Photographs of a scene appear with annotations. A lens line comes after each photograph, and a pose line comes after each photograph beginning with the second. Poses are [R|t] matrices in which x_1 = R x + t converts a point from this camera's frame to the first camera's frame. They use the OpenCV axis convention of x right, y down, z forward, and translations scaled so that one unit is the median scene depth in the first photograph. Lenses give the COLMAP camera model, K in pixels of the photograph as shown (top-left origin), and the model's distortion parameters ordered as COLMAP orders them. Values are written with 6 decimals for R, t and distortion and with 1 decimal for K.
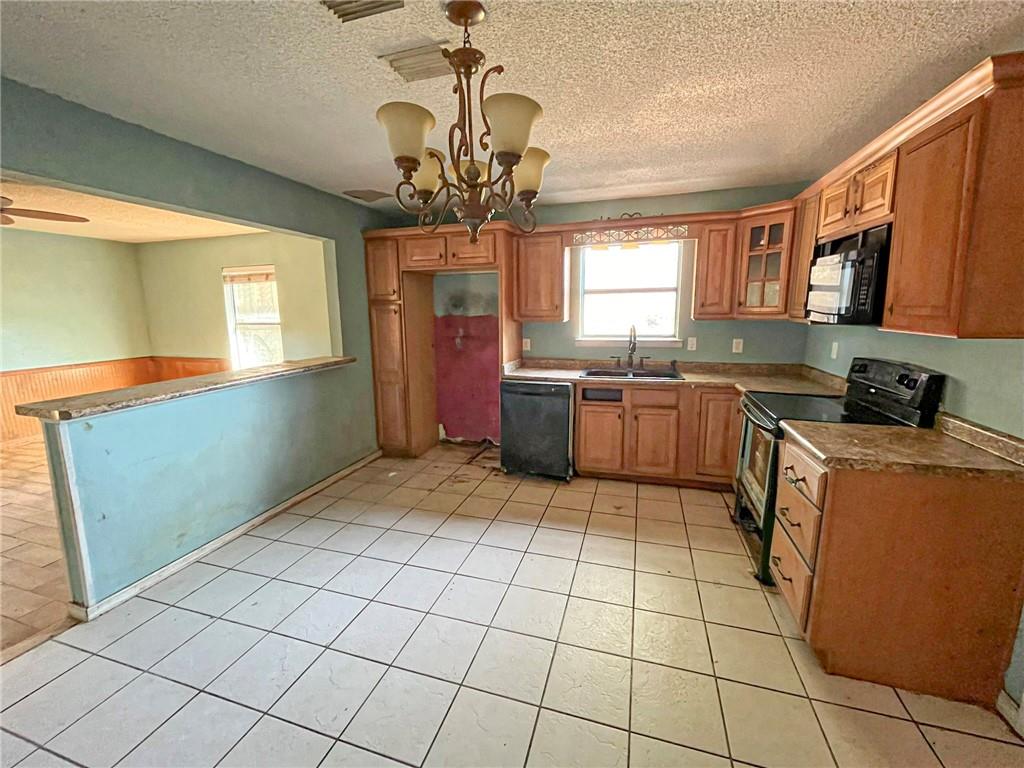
lens RADIAL K [[417.7, 0, 511.0], [0, 417.7, 379.5], [0, 0, 1]] dist [0.001615, 0.000714]
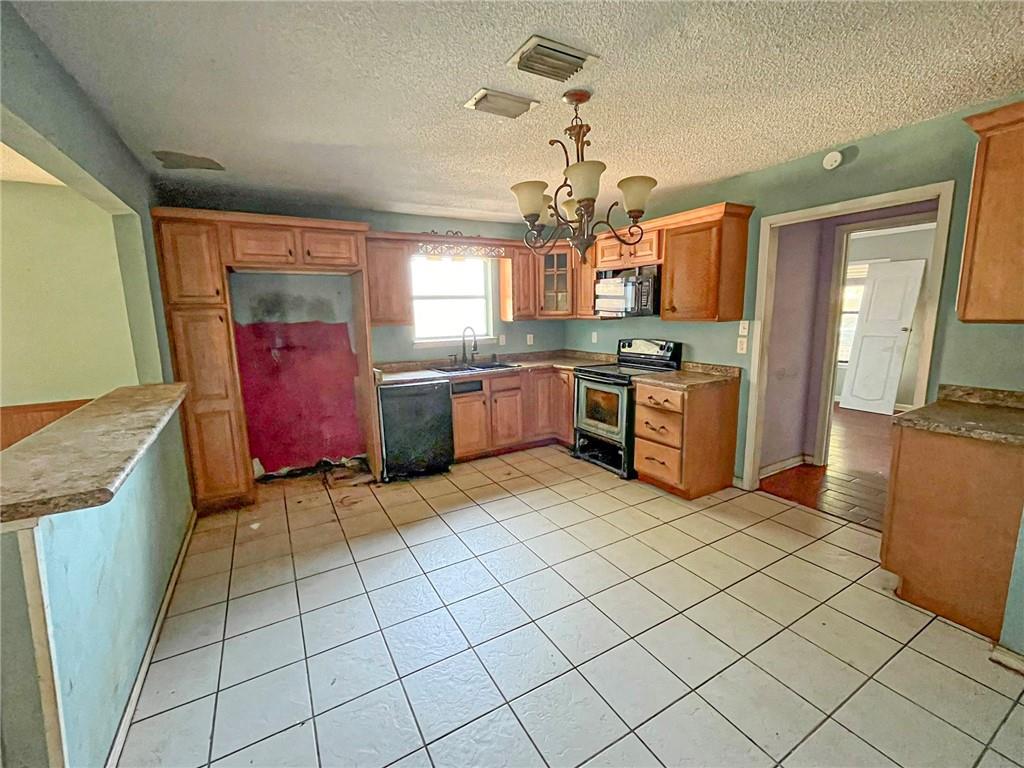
lens RADIAL K [[417.7, 0, 527.3], [0, 417.7, 375.3], [0, 0, 1]] dist [0.001615, 0.000714]
pose [[0.687715, -0.114668, 0.716868, -0.481865], [0.134162, 0.990513, 0.029733, -0.006985], [-0.713477, 0.075728, 0.696575, 0.078184]]
